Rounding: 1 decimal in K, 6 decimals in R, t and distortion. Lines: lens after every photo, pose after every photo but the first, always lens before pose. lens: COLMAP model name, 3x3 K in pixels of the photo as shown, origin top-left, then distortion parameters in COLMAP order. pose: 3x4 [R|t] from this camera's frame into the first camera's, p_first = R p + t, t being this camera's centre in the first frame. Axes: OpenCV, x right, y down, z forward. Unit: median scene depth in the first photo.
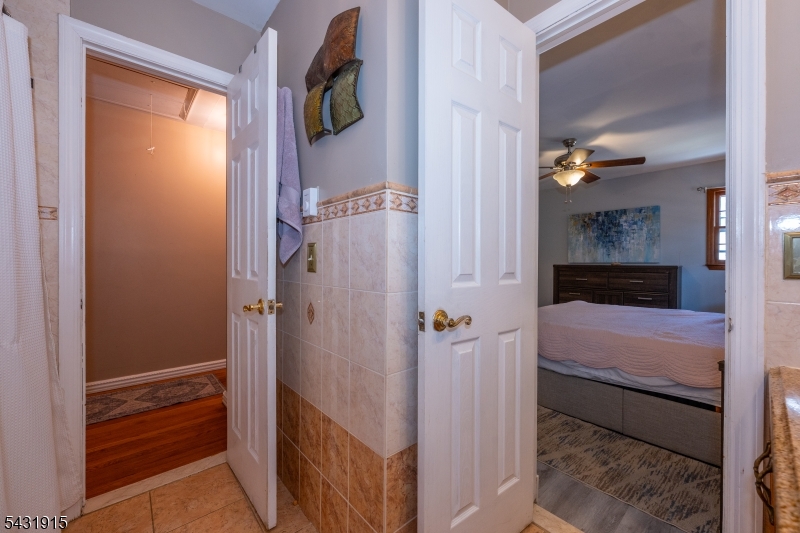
lens RADIAL K [[322.3, 0, 399.8], [0, 322.3, 264.8], [0, 0, 1]] dist [-0.000979, -0.000123]
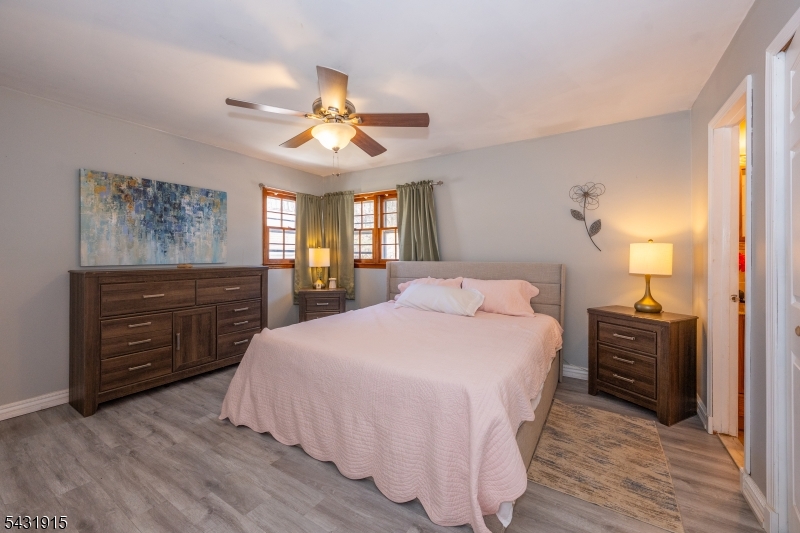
lens RADIAL K [[322.3, 0, 402.6], [0, 322.3, 254.6], [0, 0, 1]] dist [-0.000979, -0.000123]
pose [[-0.285974, -0.004179, 0.958228, -0.093315], [0.002576, 0.999984, 0.005130, -0.028037], [-0.958234, 0.003936, -0.285958, 0.752860]]
